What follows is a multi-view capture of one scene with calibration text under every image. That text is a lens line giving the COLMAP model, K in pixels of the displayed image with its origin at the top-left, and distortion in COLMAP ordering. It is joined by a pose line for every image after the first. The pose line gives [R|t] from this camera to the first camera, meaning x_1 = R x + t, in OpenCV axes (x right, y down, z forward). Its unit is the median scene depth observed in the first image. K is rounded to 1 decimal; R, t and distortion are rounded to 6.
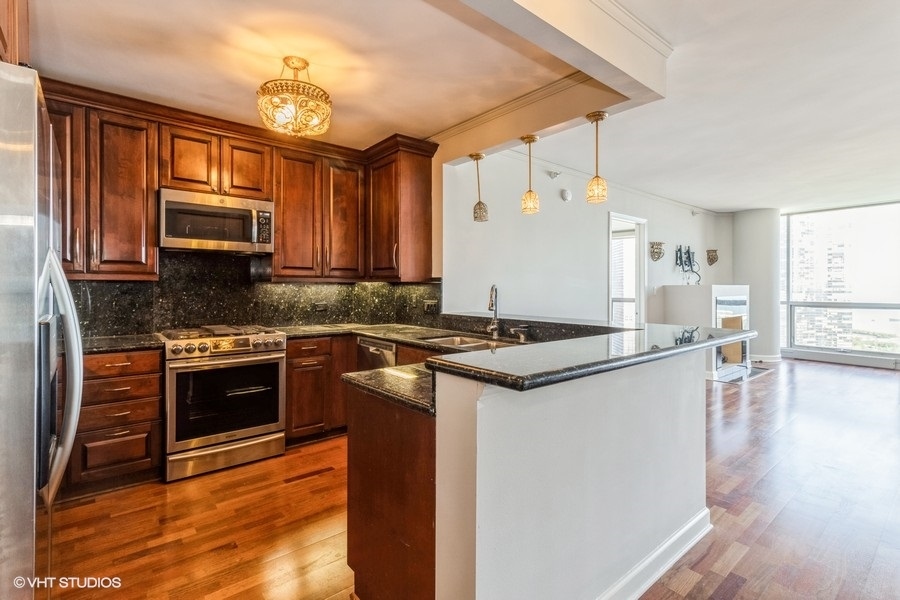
lens RADIAL K [[425.1, 0, 453.6], [0, 425.1, 286.4], [0, 0, 1]] dist [0.020979, 0.000006]
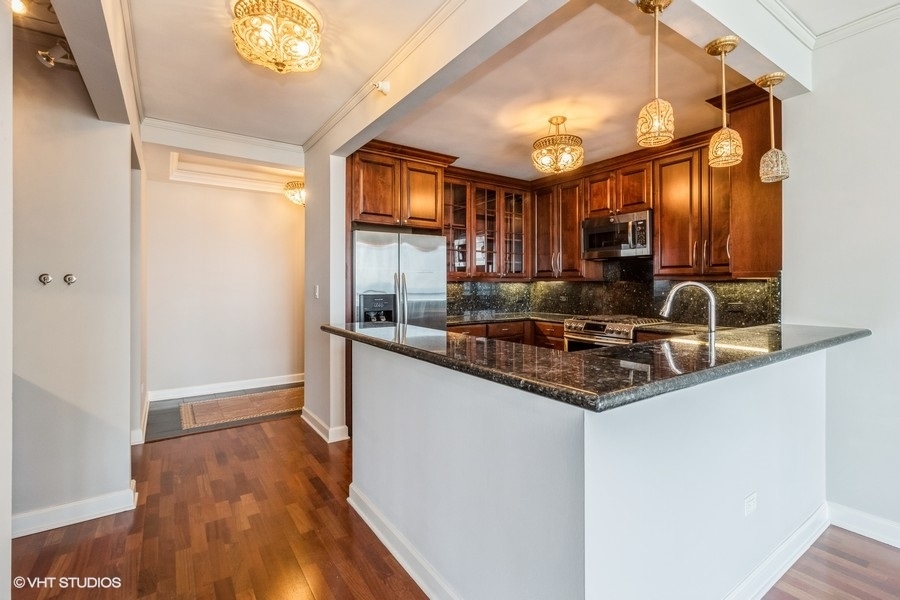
lens RADIAL K [[425.1, 0, 453.6], [0, 425.1, 286.4], [0, 0, 1]] dist [0.020979, 0.000006]
pose [[-0.103170, 0.000347, -0.994664, 0.671791], [0.002718, 0.999996, 0.000067, 0.002470], [0.994660, -0.002697, -0.103170, 0.537729]]
